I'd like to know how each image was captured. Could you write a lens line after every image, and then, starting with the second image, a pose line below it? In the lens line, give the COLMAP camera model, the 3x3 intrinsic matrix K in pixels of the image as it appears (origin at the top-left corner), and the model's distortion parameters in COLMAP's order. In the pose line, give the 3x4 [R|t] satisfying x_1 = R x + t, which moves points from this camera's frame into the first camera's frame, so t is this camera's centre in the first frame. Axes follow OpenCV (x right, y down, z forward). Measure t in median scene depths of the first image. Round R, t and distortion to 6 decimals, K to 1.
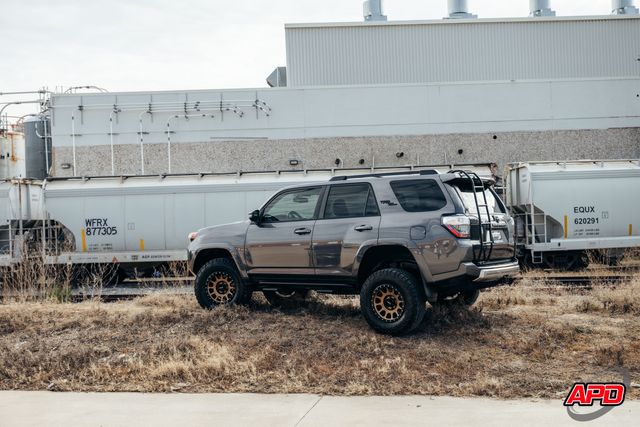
lens RADIAL K [[763.1, 0, 321.8], [0, 763.1, 220.6], [0, 0, 1]] dist [0.008166, 0.033284]
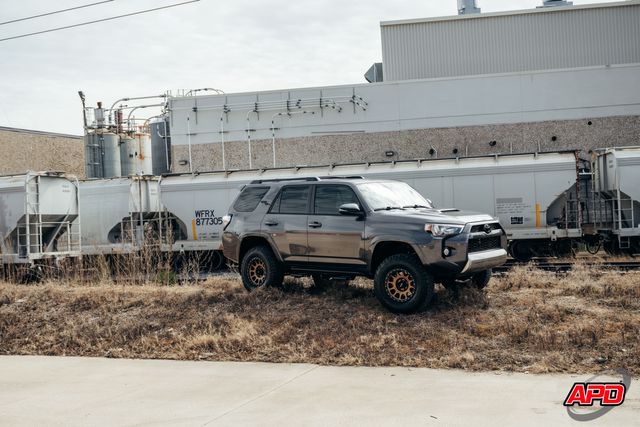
lens RADIAL K [[738.8, 0, 320.0], [0, 738.8, 213.5], [0, 0, 1]] dist [0.011338, -0.008668]
pose [[0.985277, -0.013377, -0.170443, 0.050885], [0.014700, 0.999871, 0.006502, -0.002033], [0.170334, -0.008912, 0.985346, -0.026118]]
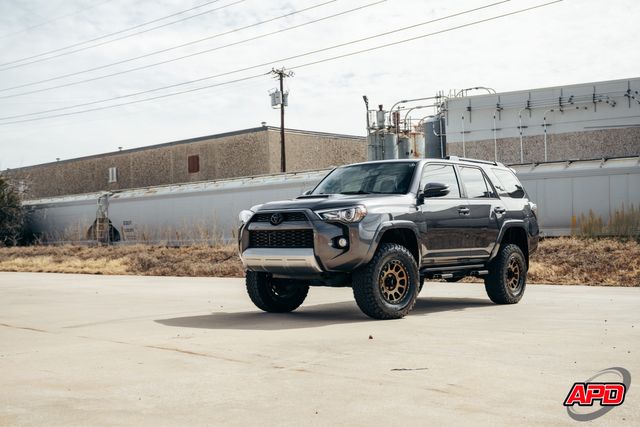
lens RADIAL K [[798.4, 0, 327.1], [0, 798.4, 214.7], [0, 0, 1]] dist [0.011731, 0.000648]
pose [[0.881299, -0.005021, -0.472532, 0.086647], [0.005718, 0.999984, 0.000039, 0.017078], [0.472524, -0.002736, 0.881313, -0.225760]]
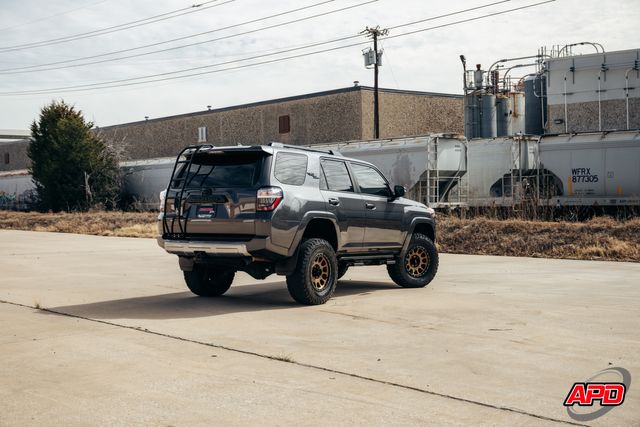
lens RADIAL K [[870.8, 0, 320.0], [0, 870.8, 213.5], [0, 0, 1]] dist [0.015131, 0.017828]
pose [[0.824317, 0.028262, -0.565422, 0.135382], [0.001788, 0.998618, 0.052521, -0.004090], [0.566125, -0.044306, 0.823128, -0.339591]]
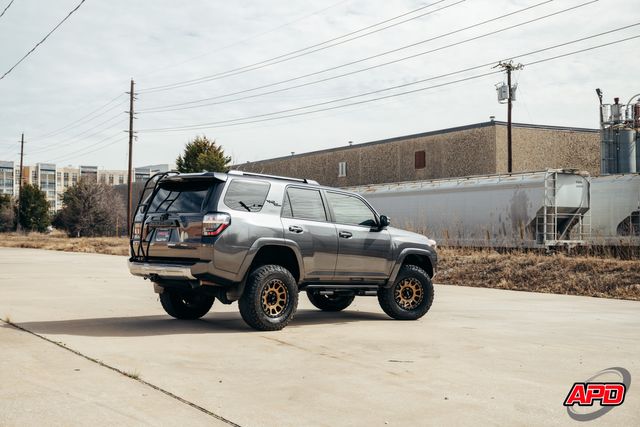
lens RADIAL K [[868.2, 0, 320.0], [0, 868.2, 213.5], [0, 0, 1]] dist [0.001889, 0.037449]
pose [[0.697102, 0.016833, -0.716774, 0.204388], [-0.011934, 0.999858, 0.011874, -0.000945], [0.716872, 0.000277, 0.697204, -0.283225]]
